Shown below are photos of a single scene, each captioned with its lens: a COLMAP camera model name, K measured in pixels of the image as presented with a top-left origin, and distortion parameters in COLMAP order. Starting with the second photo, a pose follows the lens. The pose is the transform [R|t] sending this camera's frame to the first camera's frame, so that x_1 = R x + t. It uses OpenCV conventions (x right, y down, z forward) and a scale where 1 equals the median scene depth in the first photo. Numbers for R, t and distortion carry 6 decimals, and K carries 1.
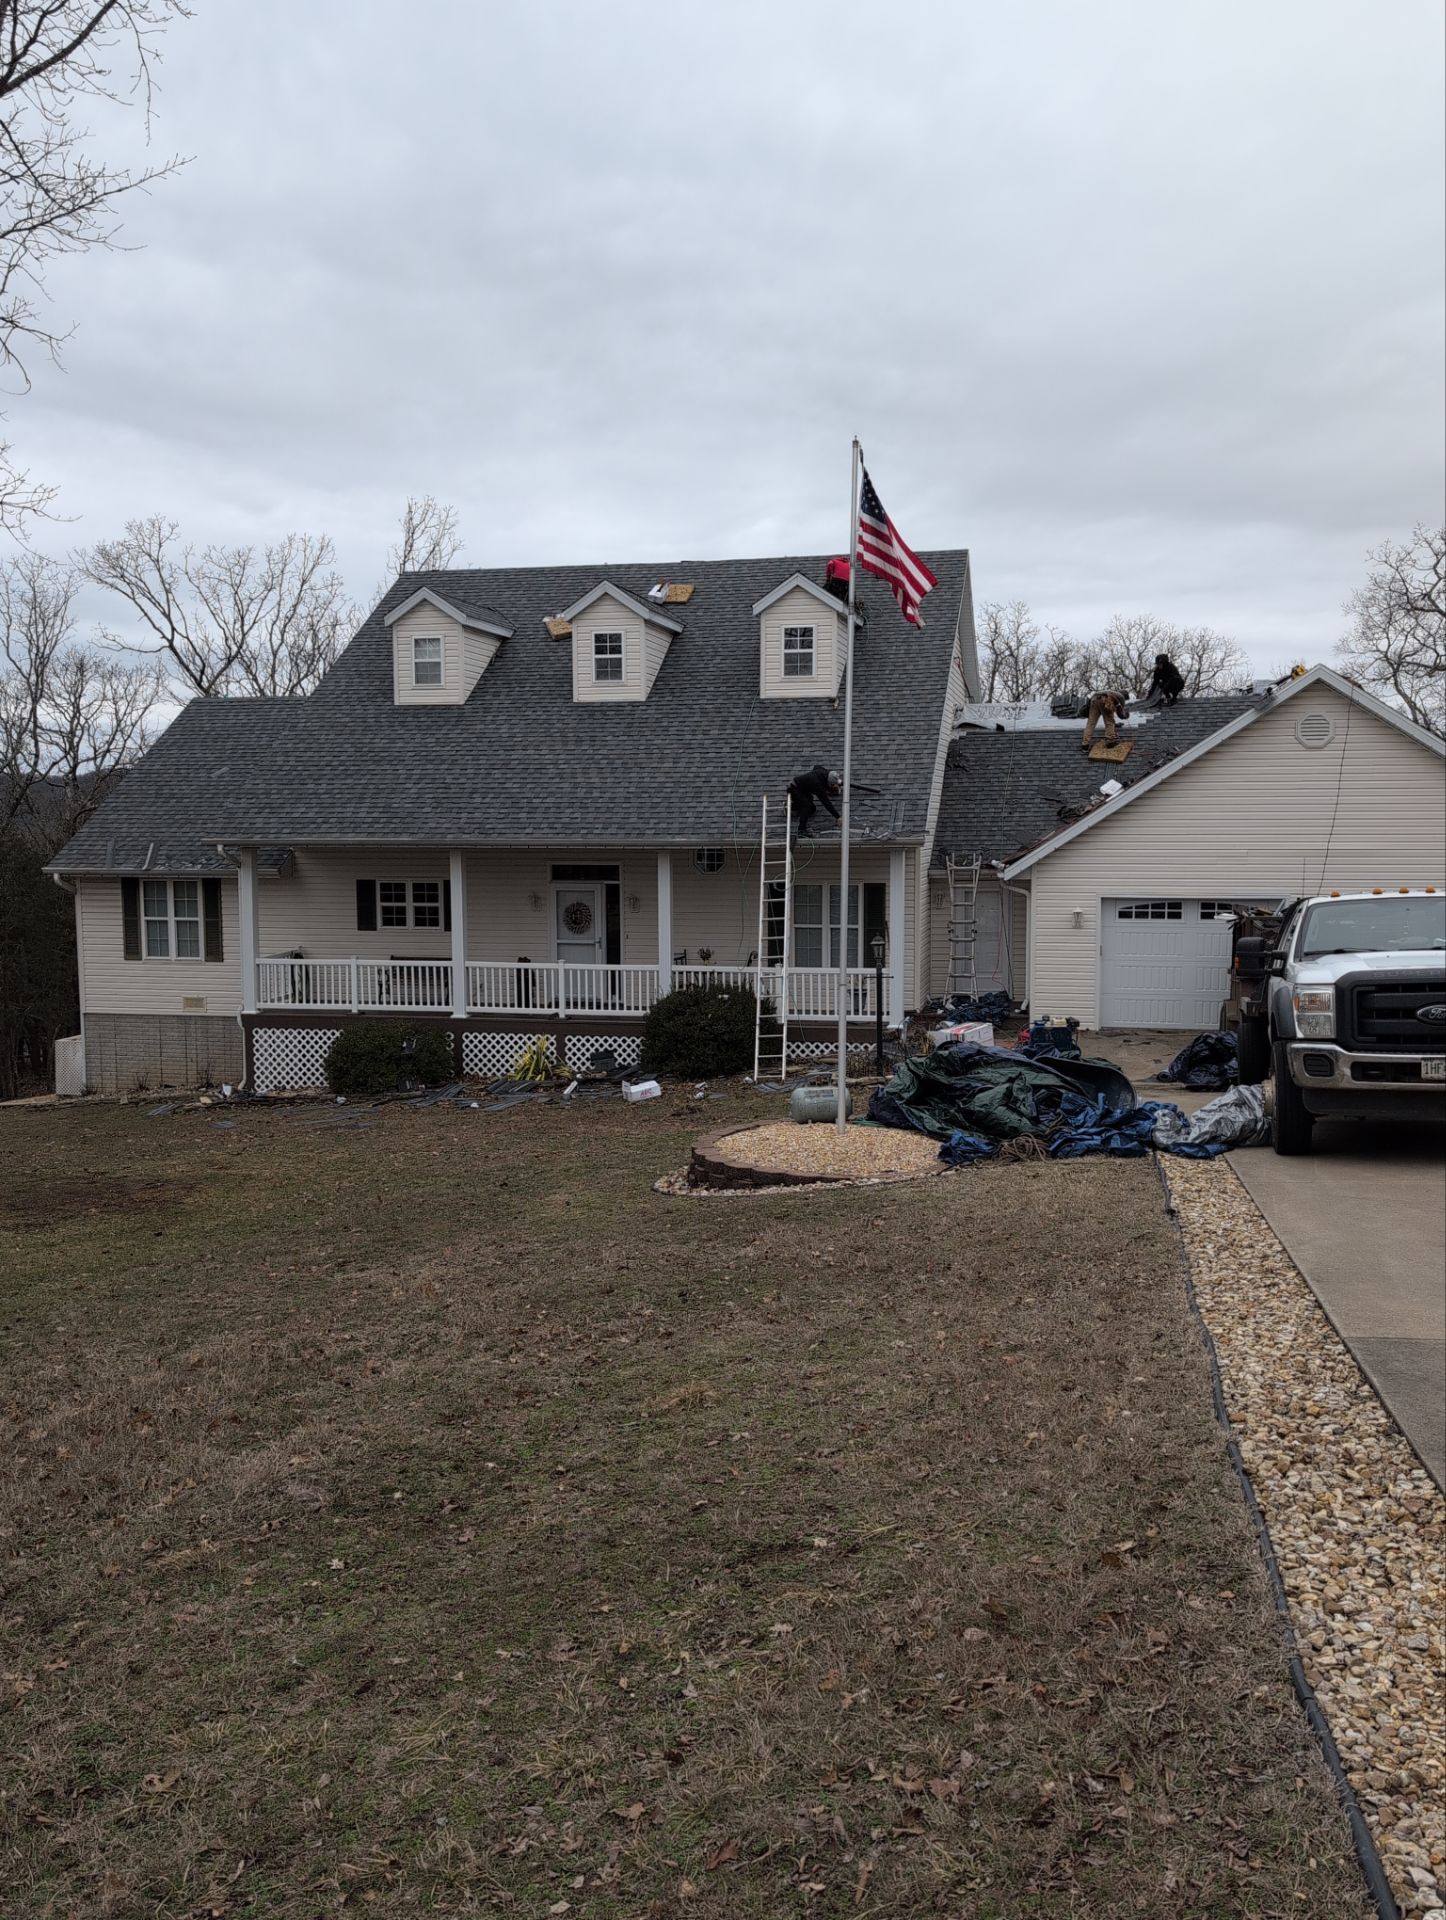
lens RADIAL K [[1603.3, 0, 747.3], [0, 1603.3, 963.9], [0, 0, 1]] dist [0.048468, -0.020562]
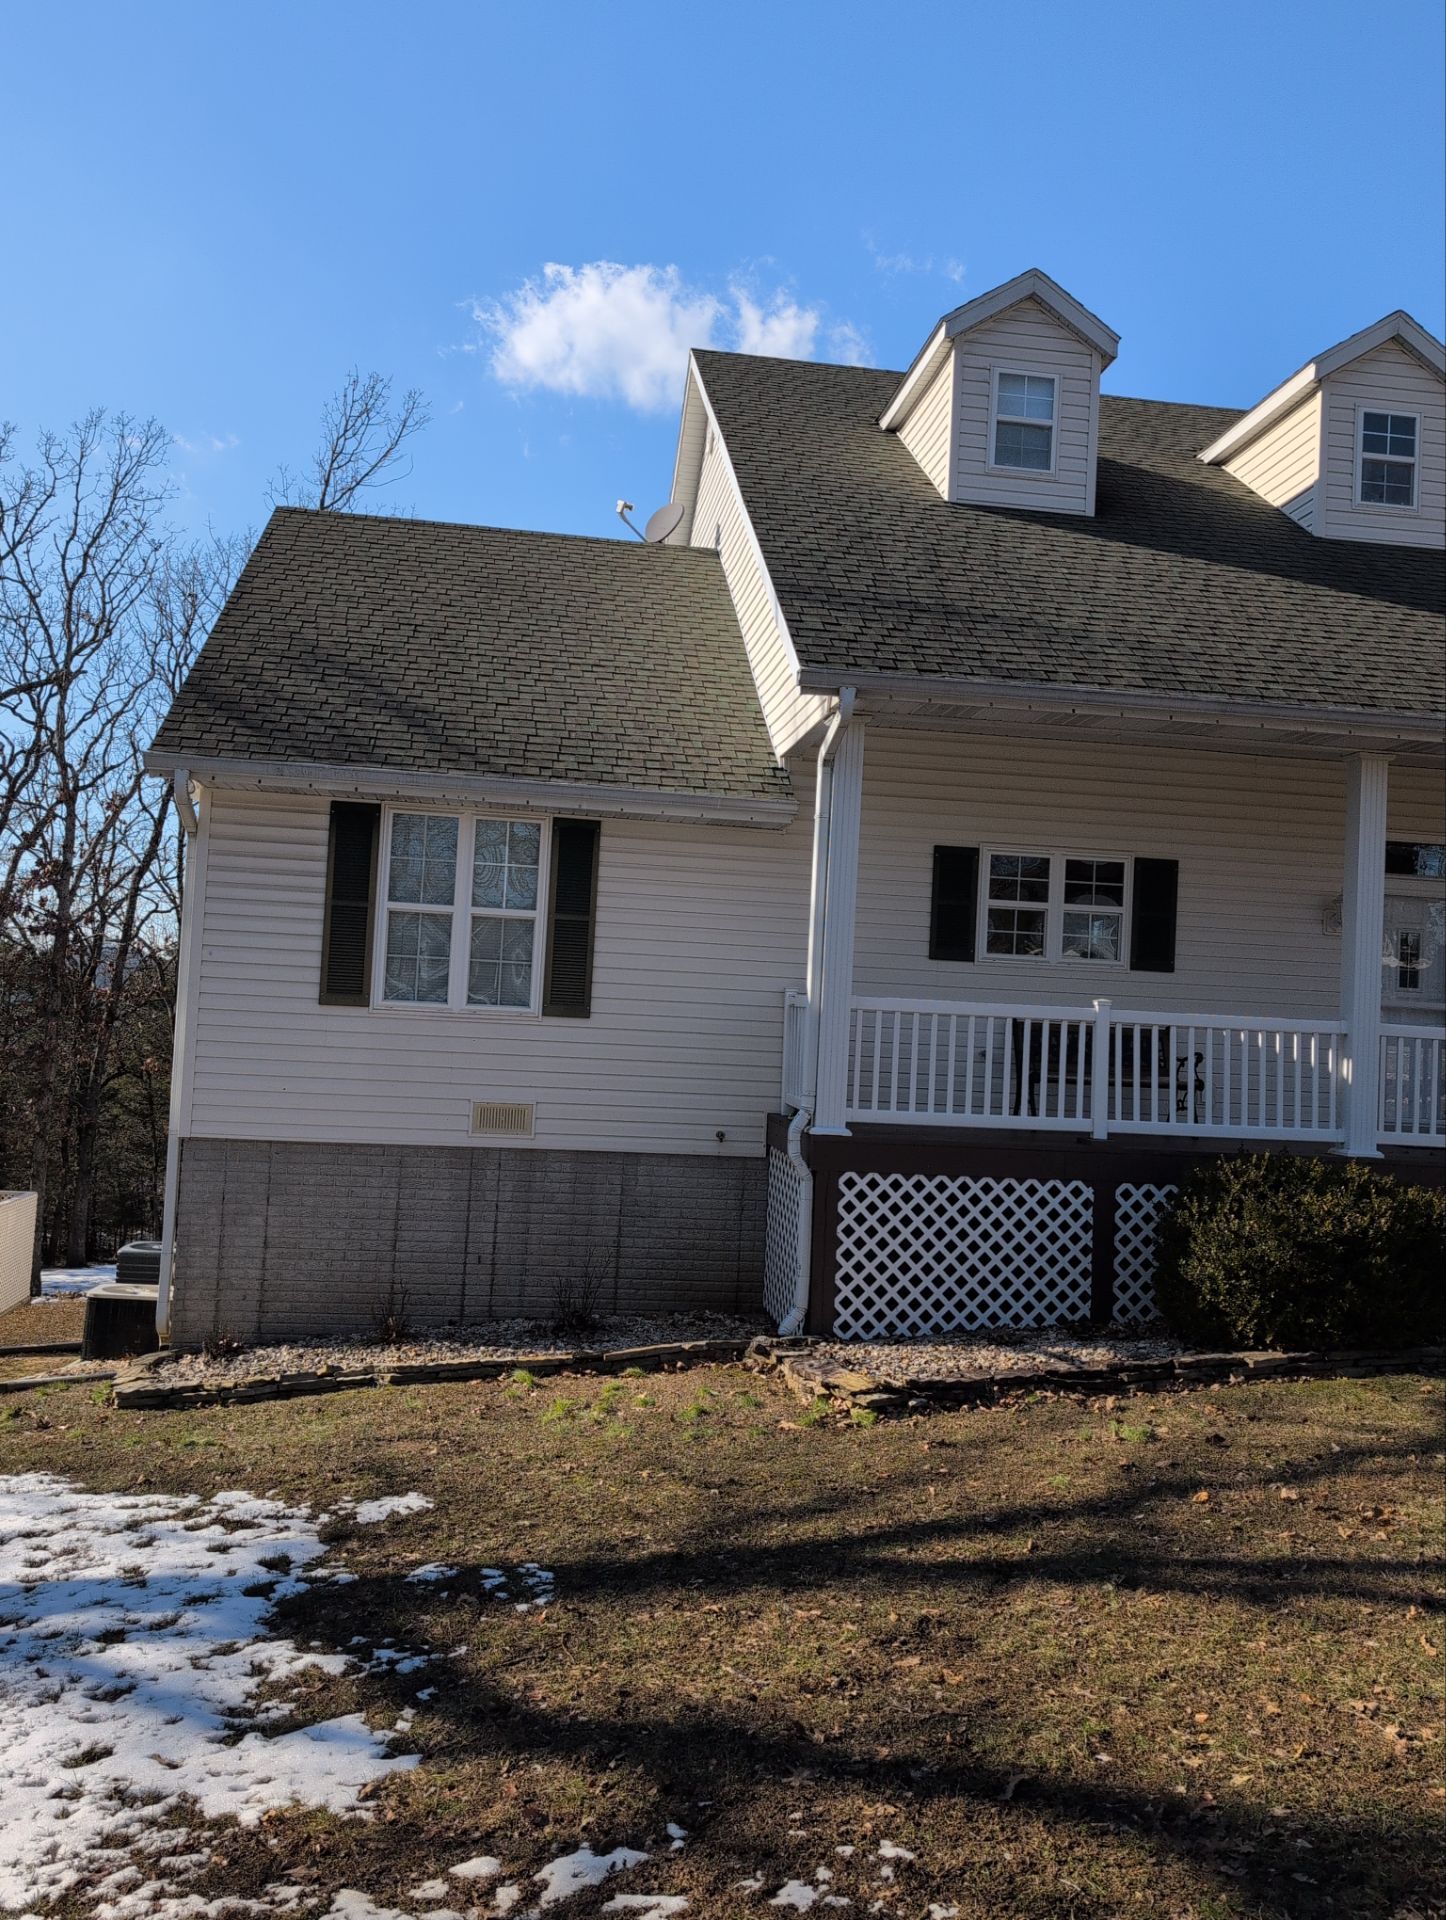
lens RADIAL K [[1613.9, 0, 732.6], [0, 1613.9, 964.6], [0, 0, 1]] dist [0.026560, -0.013434]
pose [[0.933568, 0.065980, 0.352275, -0.453555], [-0.020502, 0.991130, -0.131305, 0.040012], [-0.357814, 0.115360, 0.926640, 0.617376]]
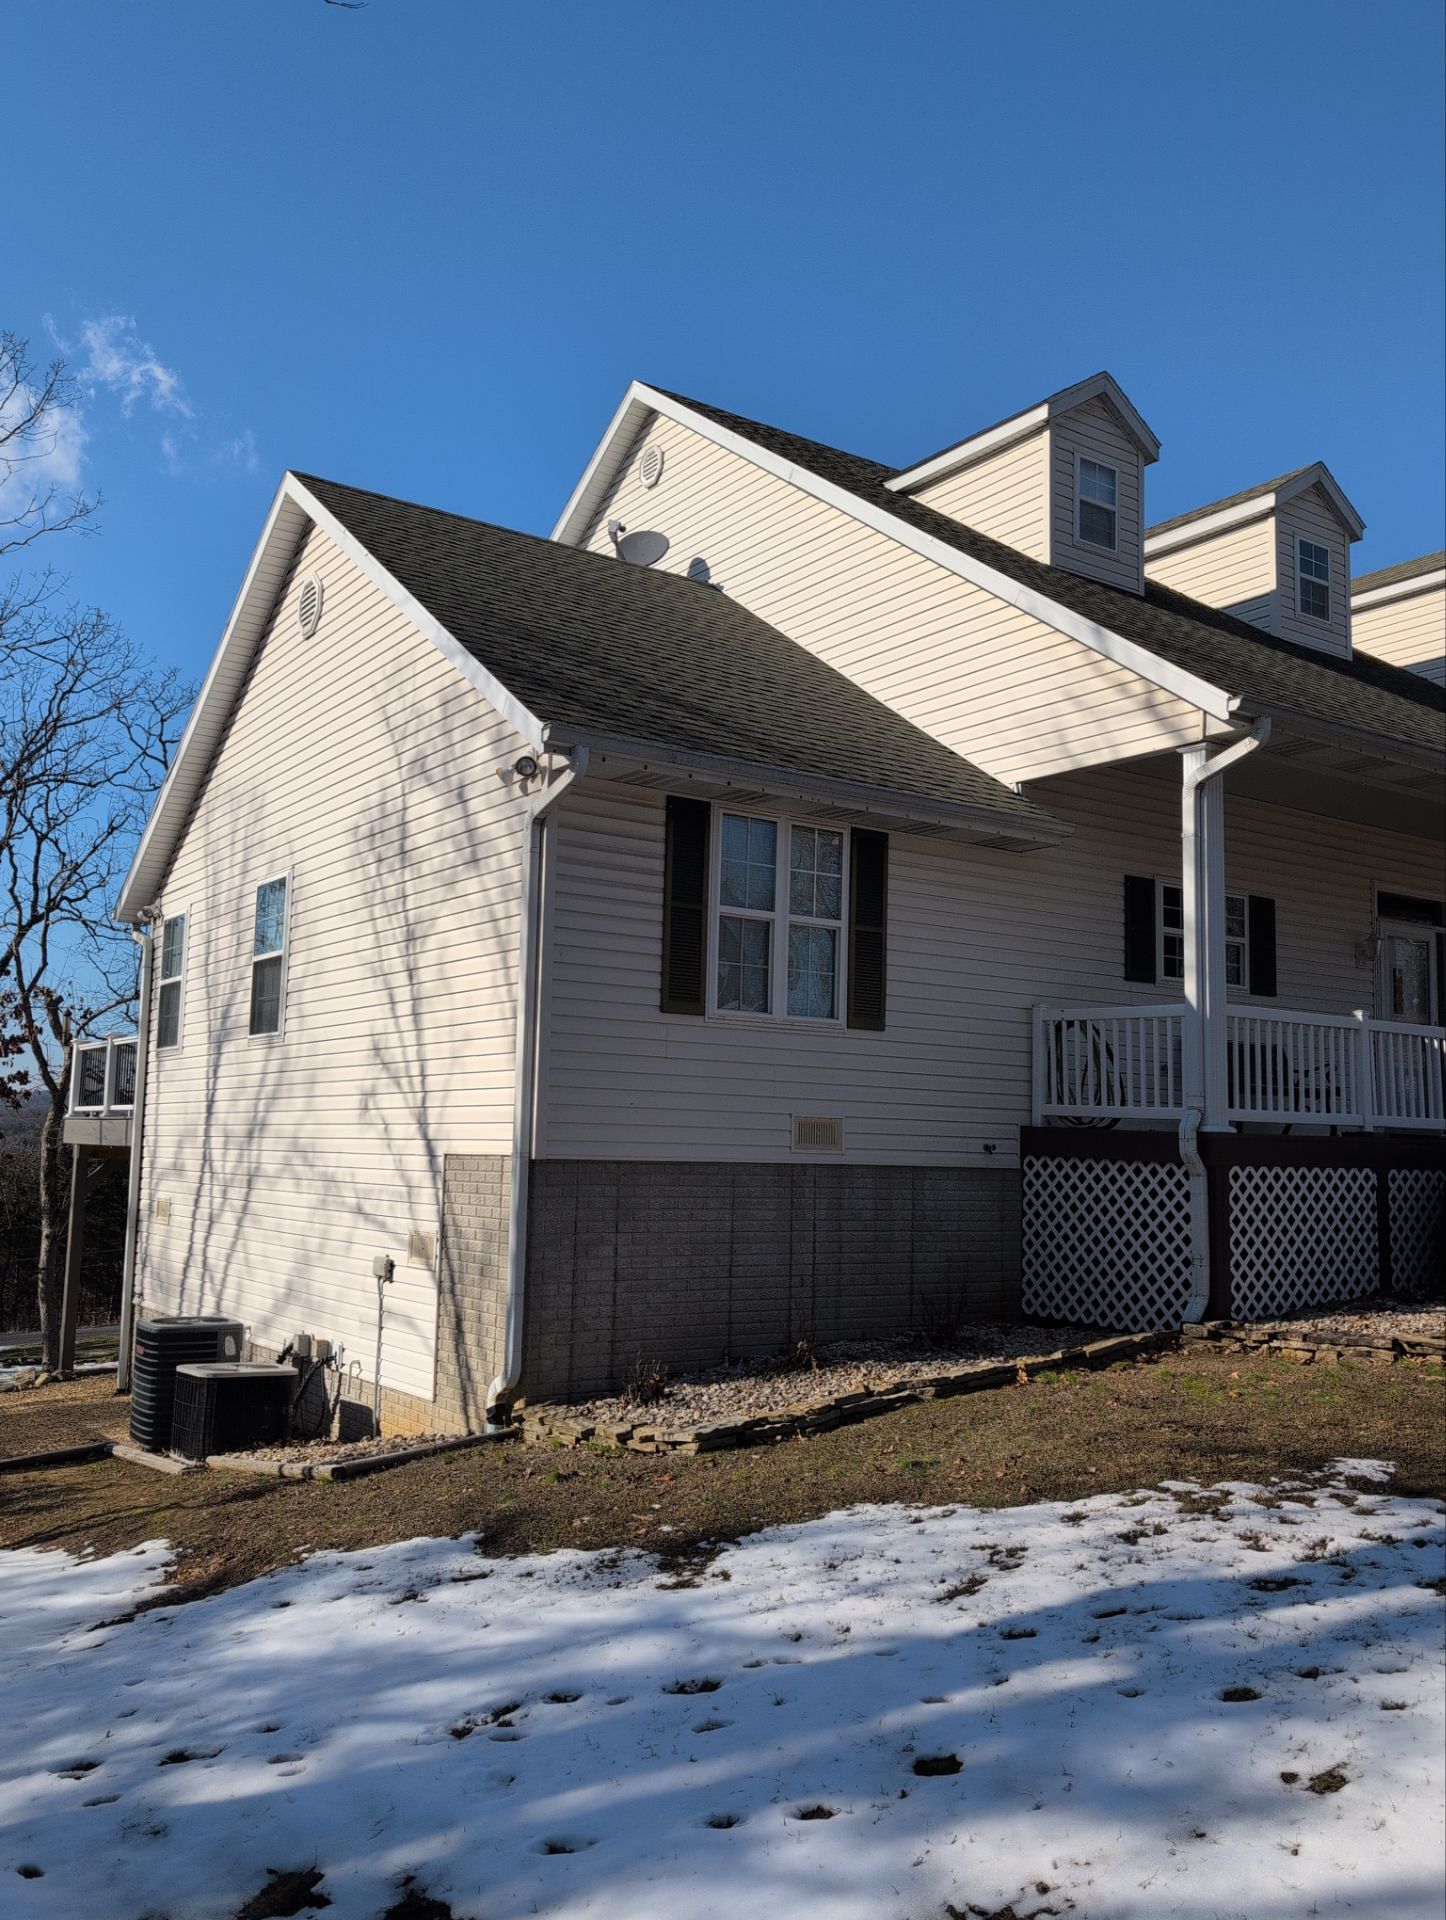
lens RADIAL K [[1603.3, 0, 747.3], [0, 1603.3, 963.9], [0, 0, 1]] dist [0.048468, -0.020562]
pose [[0.675277, 0.103814, 0.730222, -0.673908], [0.043042, 0.982811, -0.179527, 0.055633], [-0.736308, 0.152661, 0.659201, 0.776845]]
